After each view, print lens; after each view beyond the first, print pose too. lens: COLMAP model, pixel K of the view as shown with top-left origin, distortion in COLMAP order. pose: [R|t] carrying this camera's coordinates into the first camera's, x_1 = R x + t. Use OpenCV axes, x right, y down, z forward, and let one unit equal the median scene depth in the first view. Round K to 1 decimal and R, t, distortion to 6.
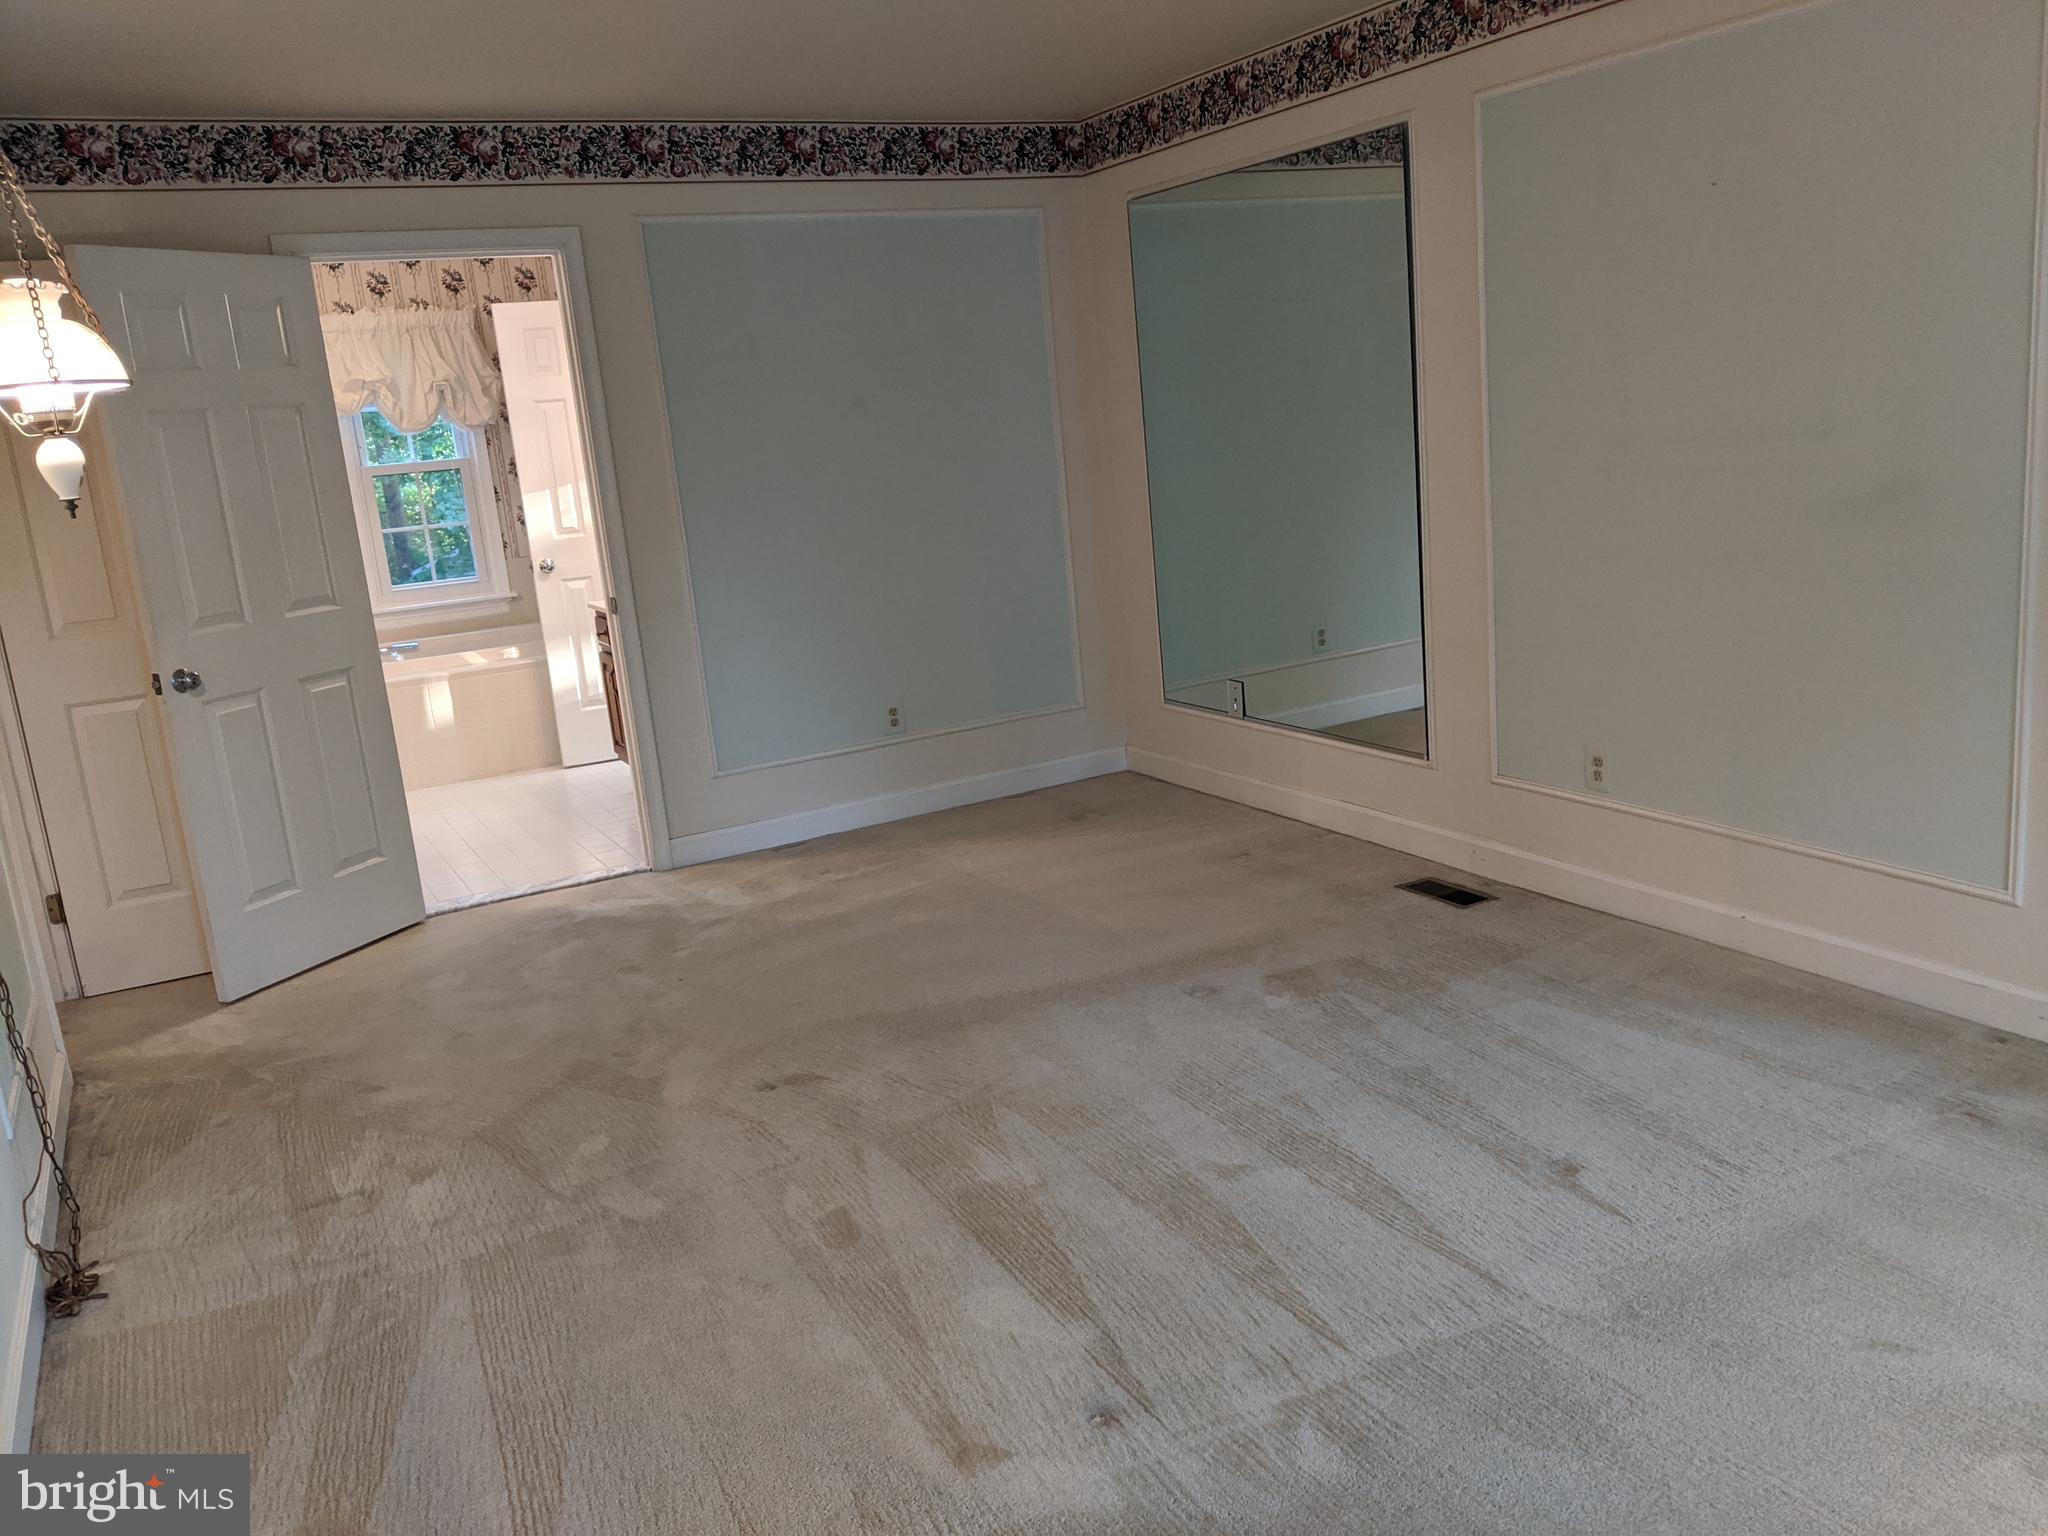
lens RADIAL K [[1634.0, 0, 1054.4], [0, 1634.0, 766.3], [0, 0, 1]] dist [0.075554, -0.150096]
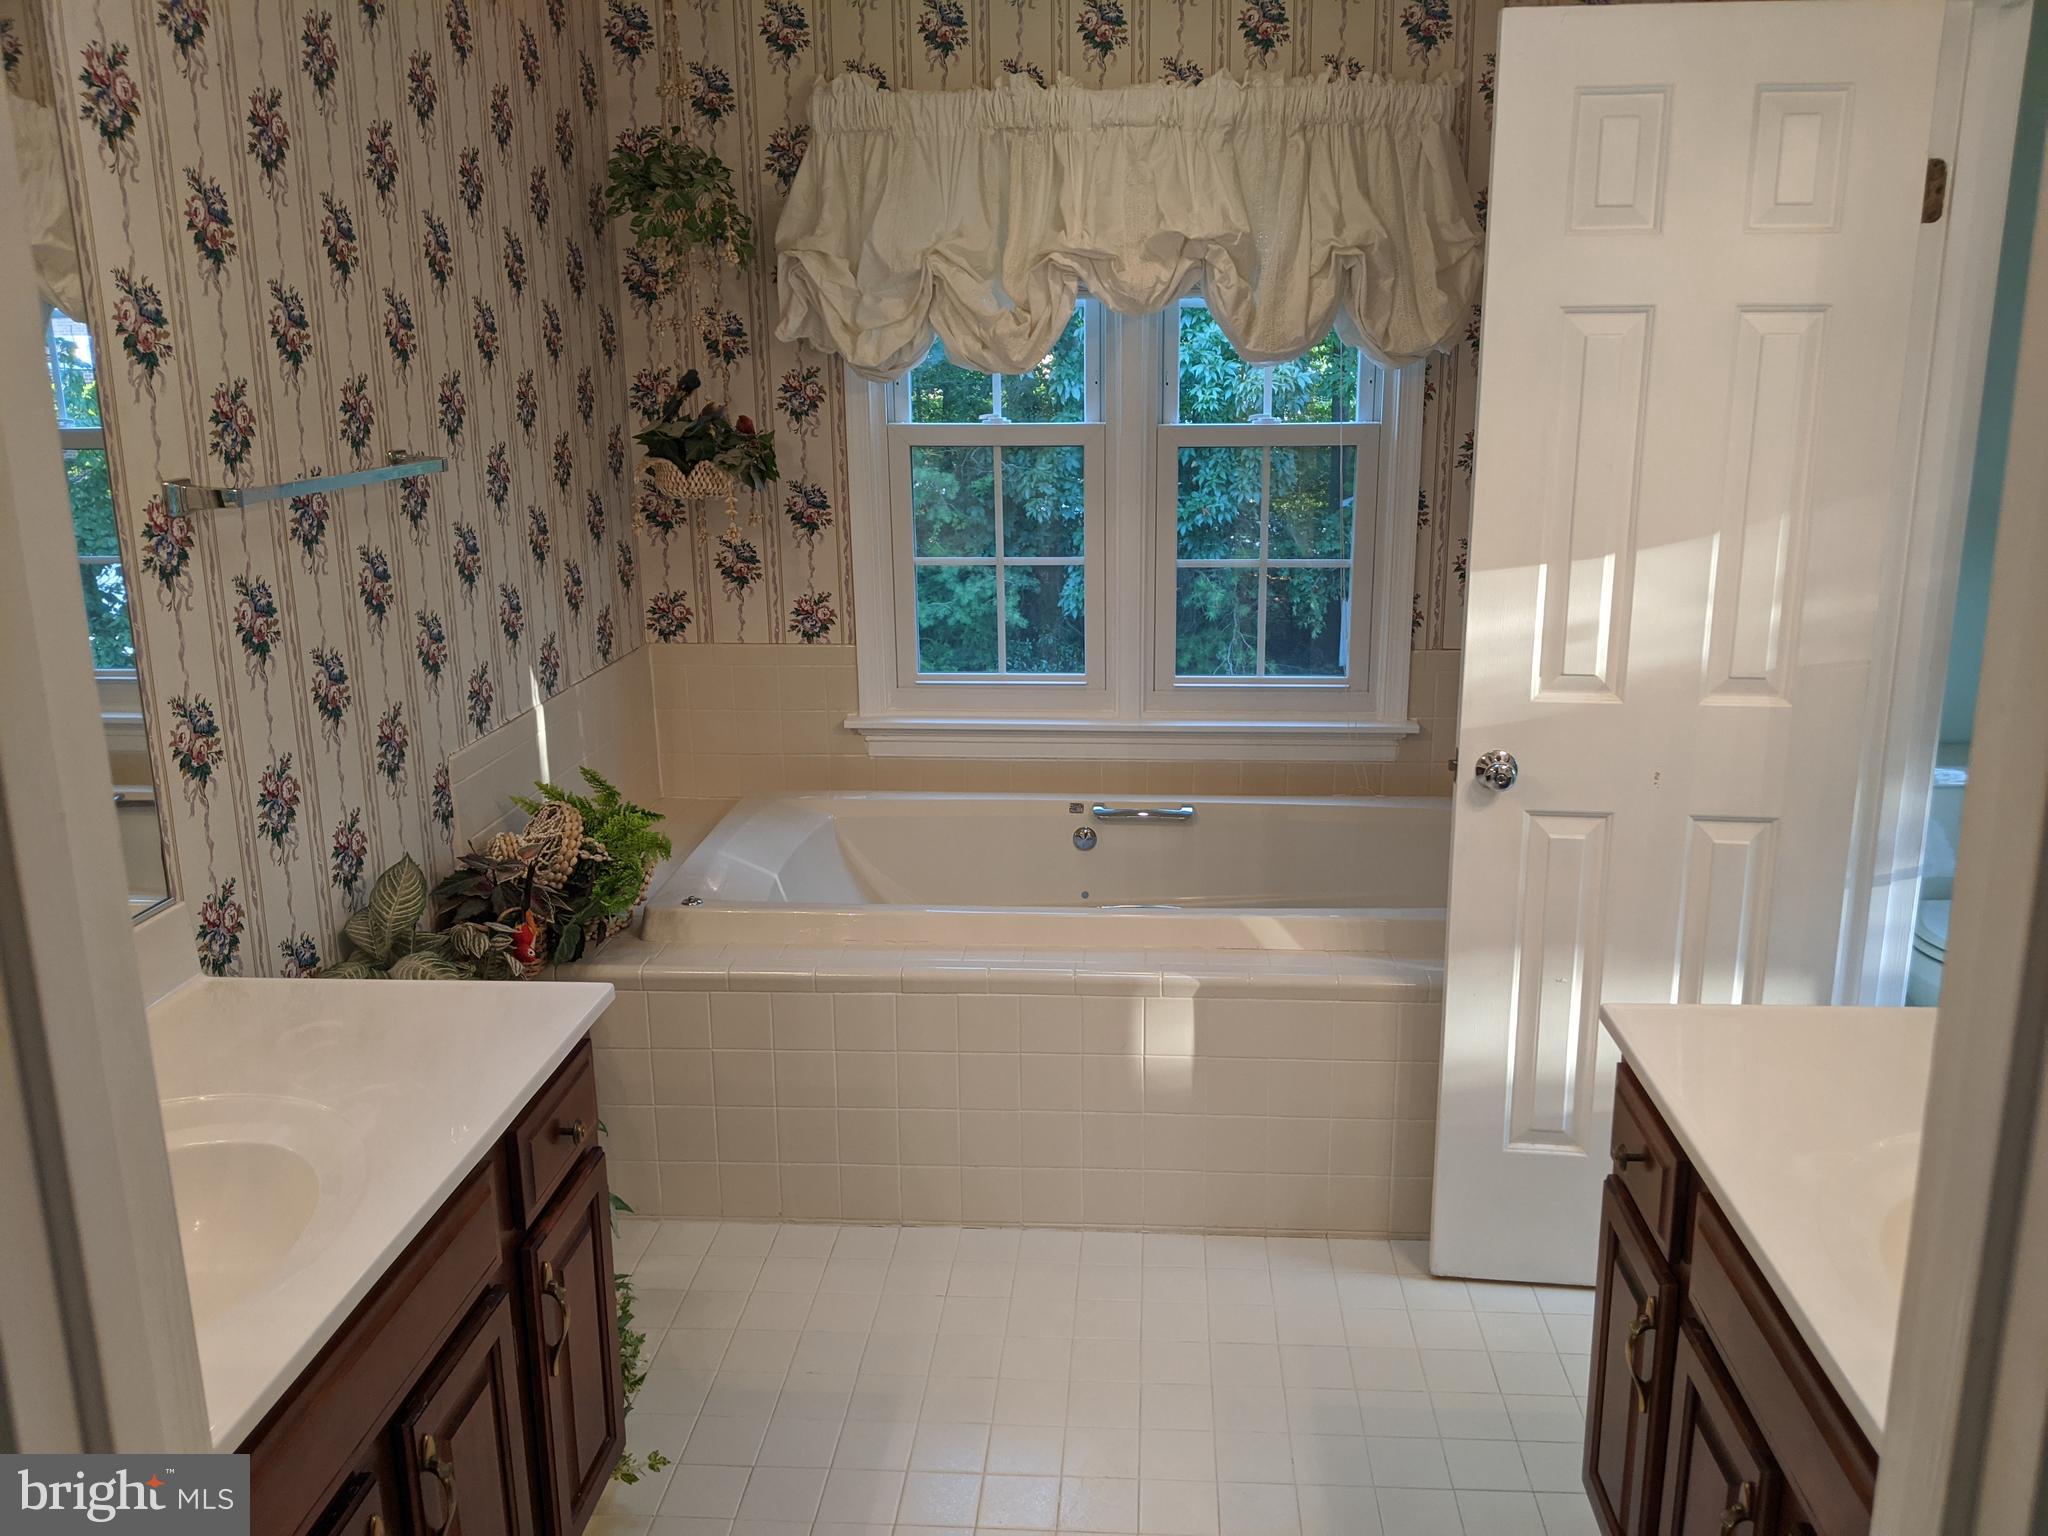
lens RADIAL K [[1634.0, 0, 1054.4], [0, 1634.0, 766.3], [0, 0, 1]] dist [0.075554, -0.150096]
pose [[0.842860, 0.207199, -0.496645, -0.194893], [-0.181501, 0.978282, 0.100109, -0.129611], [0.506601, 0.005764, 0.862161, 0.590136]]
